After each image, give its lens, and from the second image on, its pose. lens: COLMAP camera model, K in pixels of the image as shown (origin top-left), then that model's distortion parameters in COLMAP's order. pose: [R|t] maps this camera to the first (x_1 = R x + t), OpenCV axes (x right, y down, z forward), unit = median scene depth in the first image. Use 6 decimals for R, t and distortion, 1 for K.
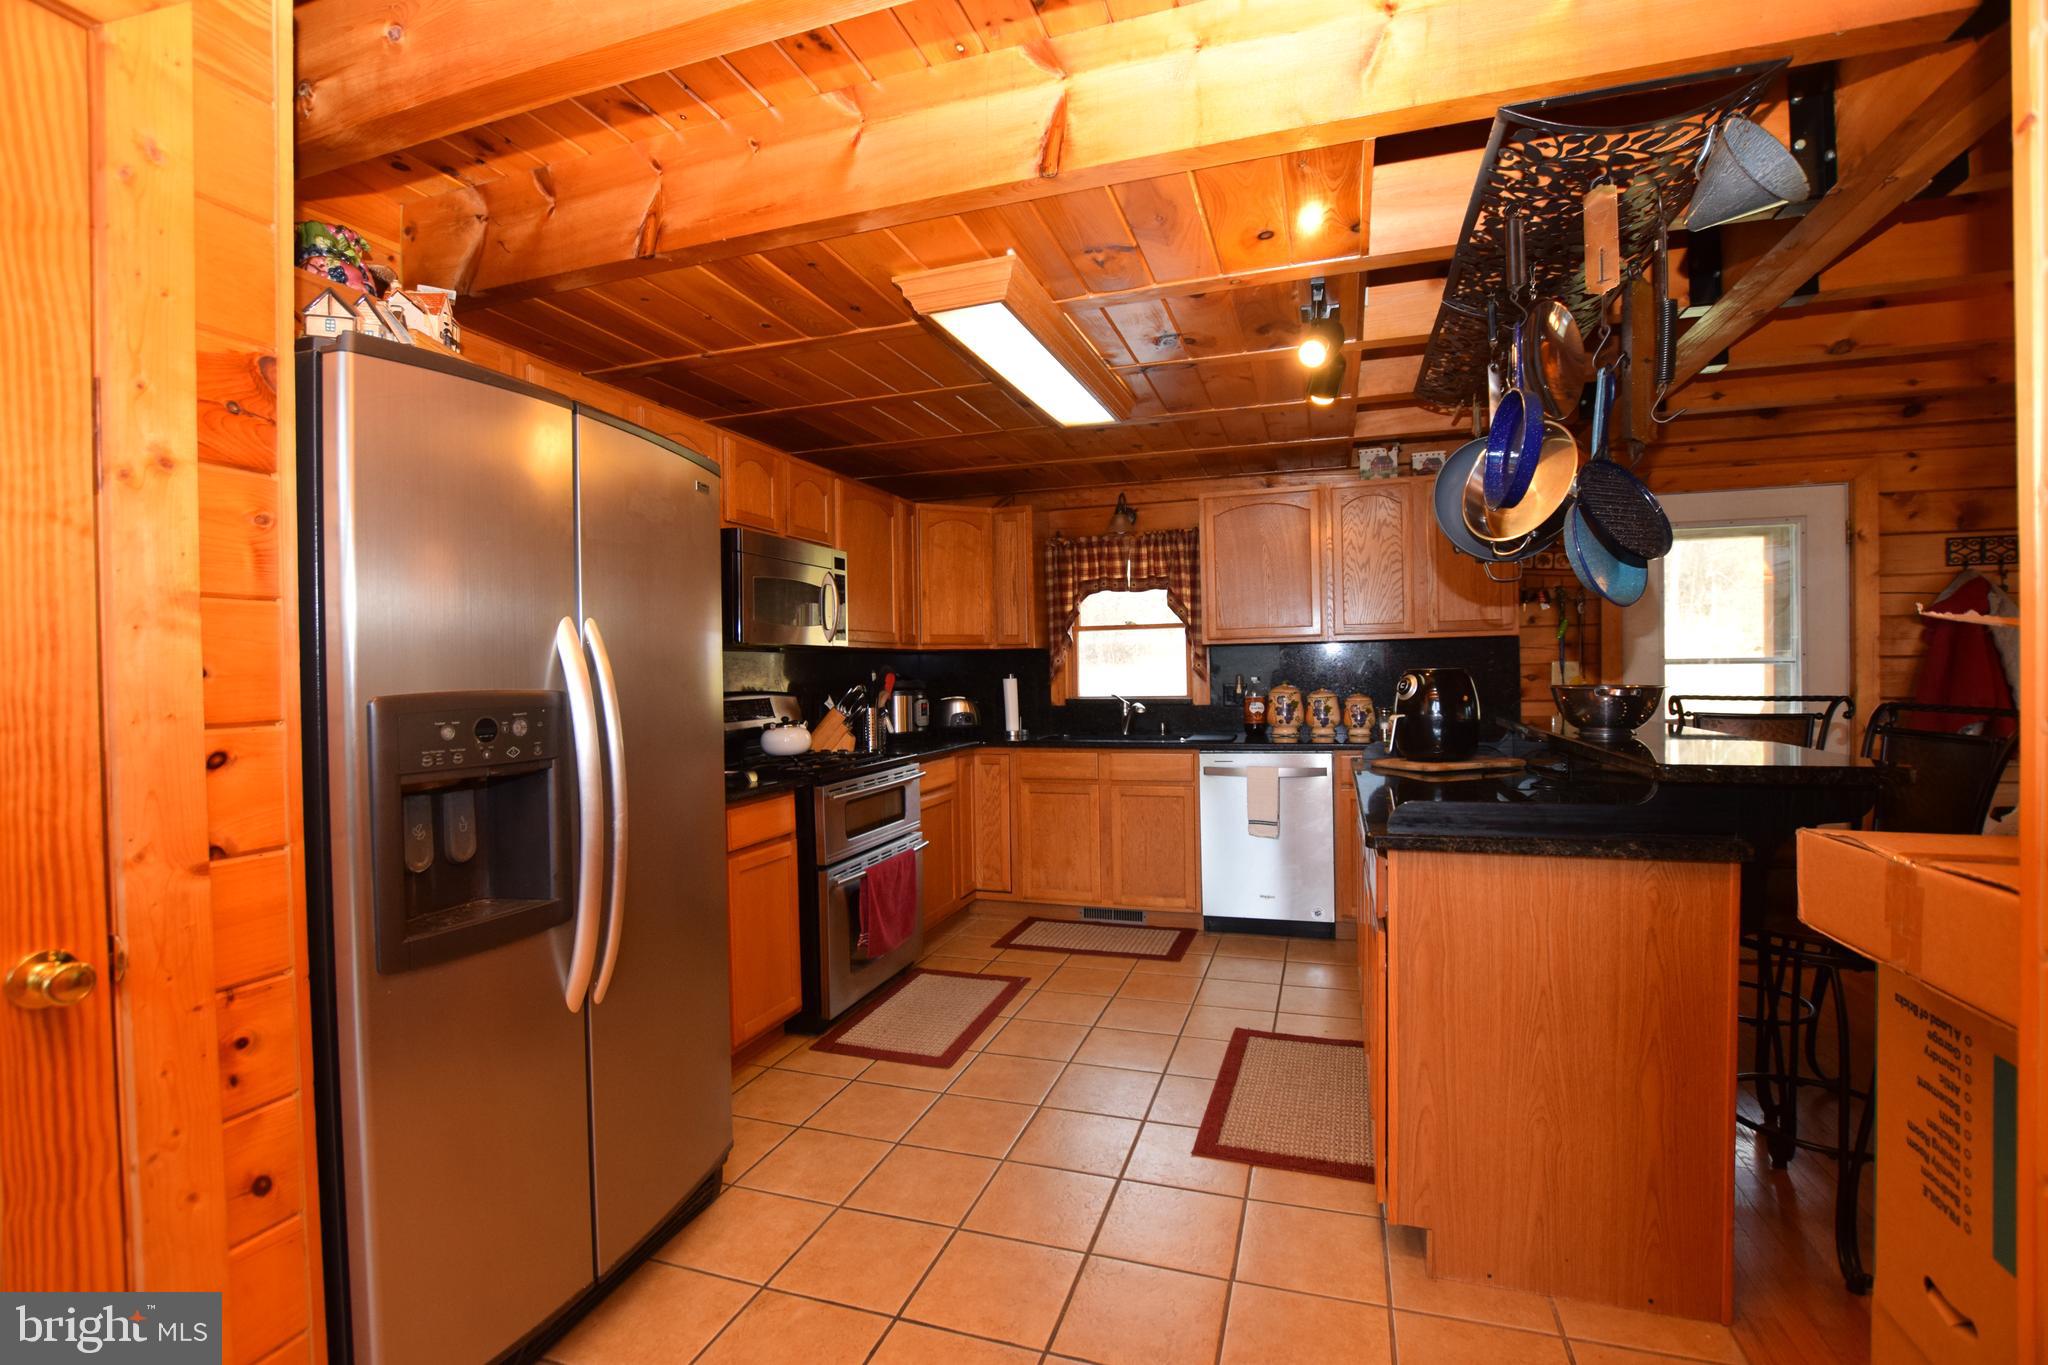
lens RADIAL K [[897.3, 0, 1033.0], [0, 897.3, 683.4], [0, 0, 1]] dist [-0.013102, -0.000064]
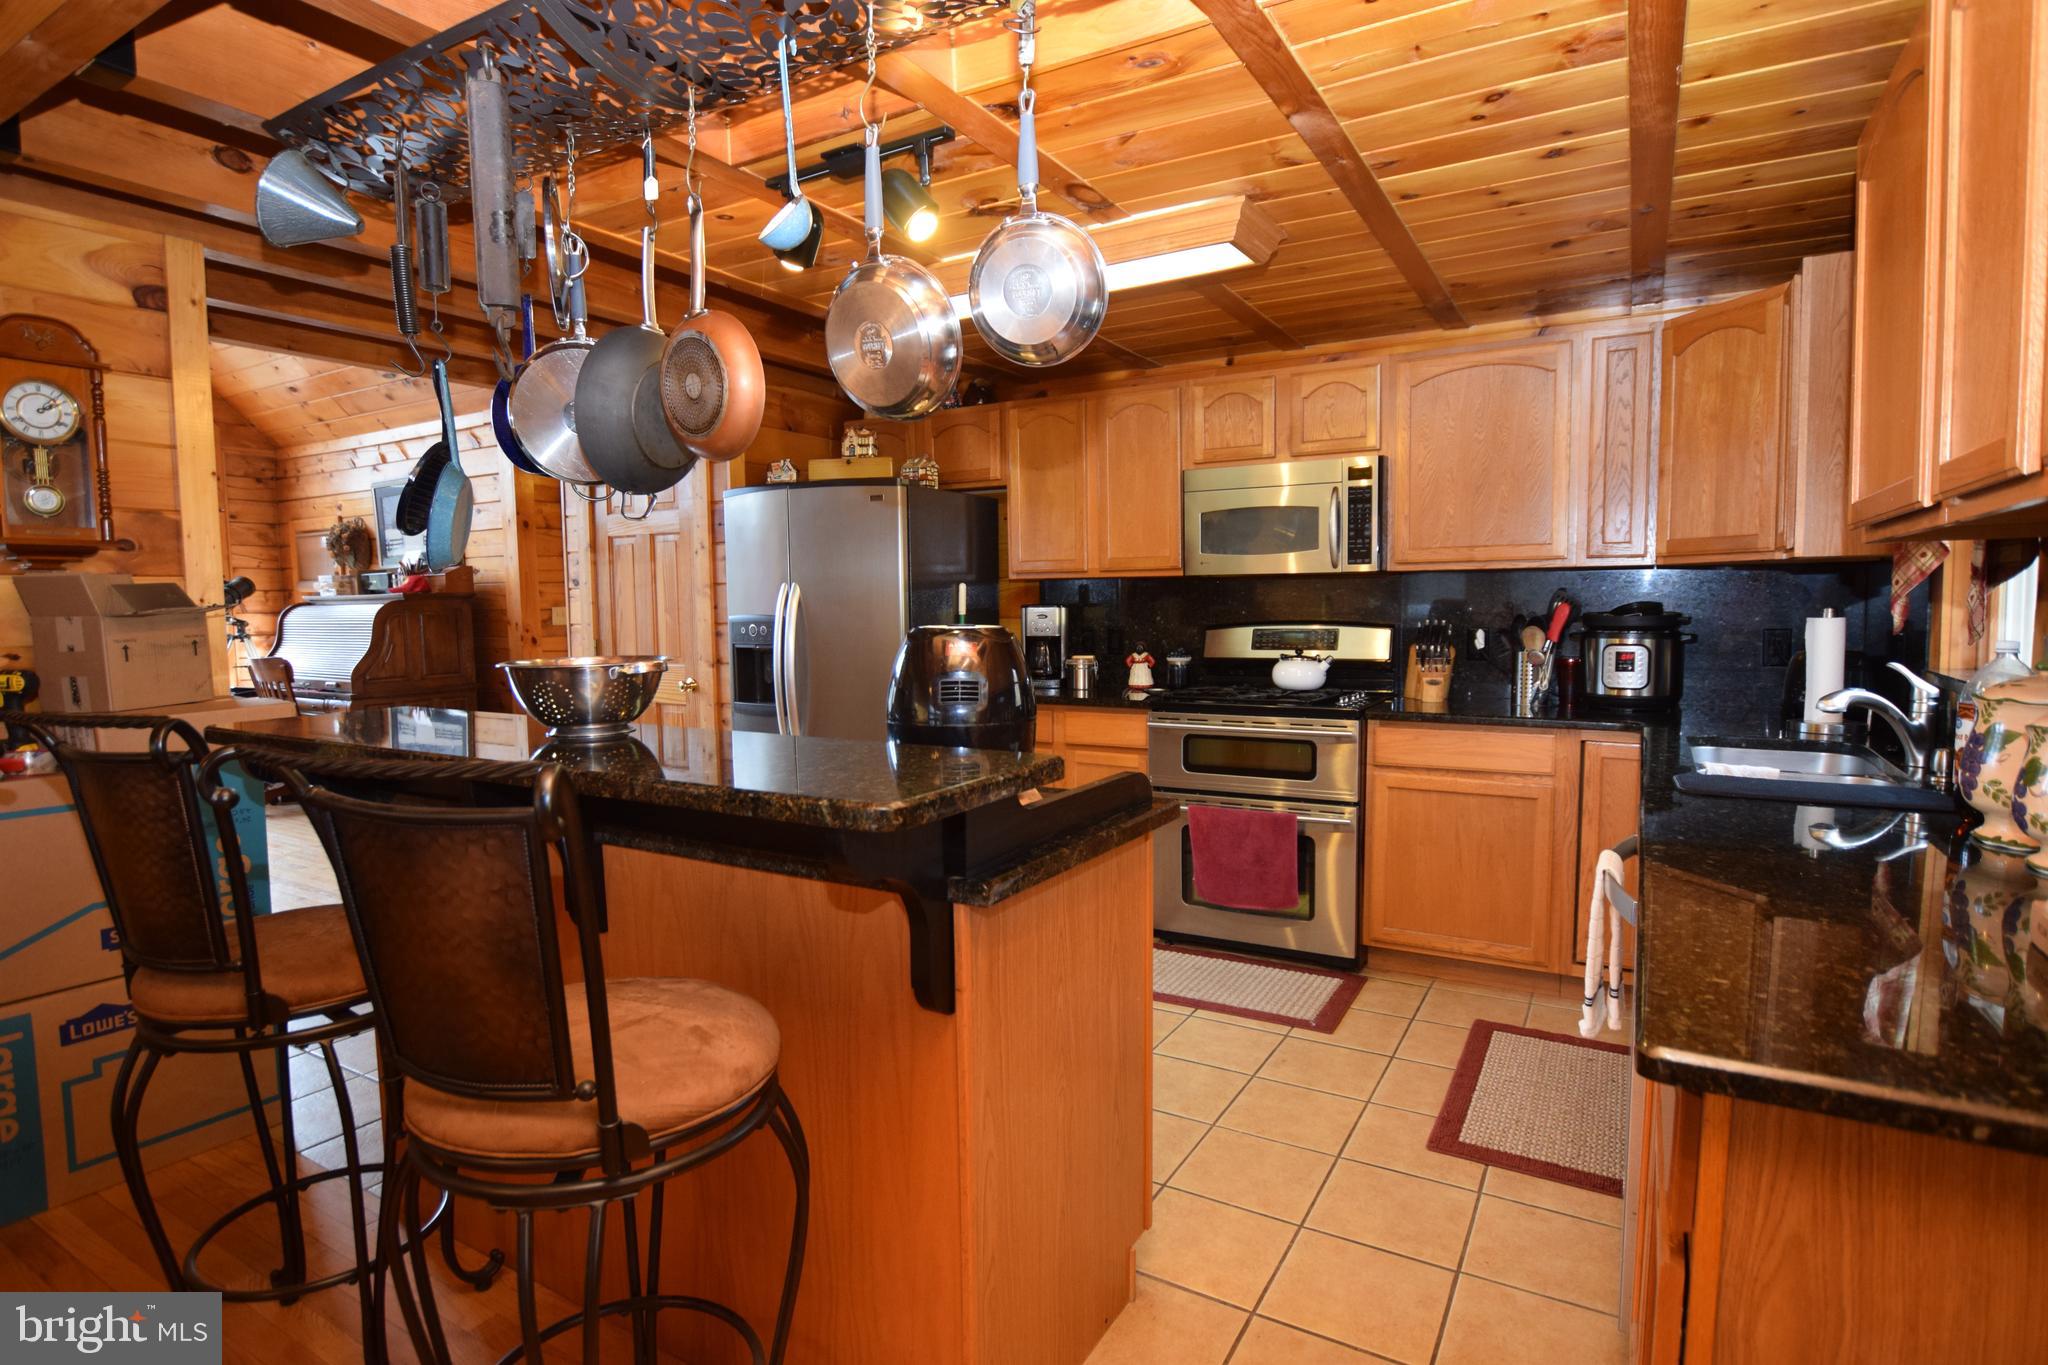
lens RADIAL K [[1043.2, 0, 1030.6], [0, 1043.2, 677.2], [0, 0, 1]] dist [-0.005138, -0.000291]
pose [[-0.205615, 0.092695, -0.974233, 0.820417], [0.005448, 0.995597, 0.093578, -0.036952], [0.978618, 0.013934, -0.205215, 0.905550]]
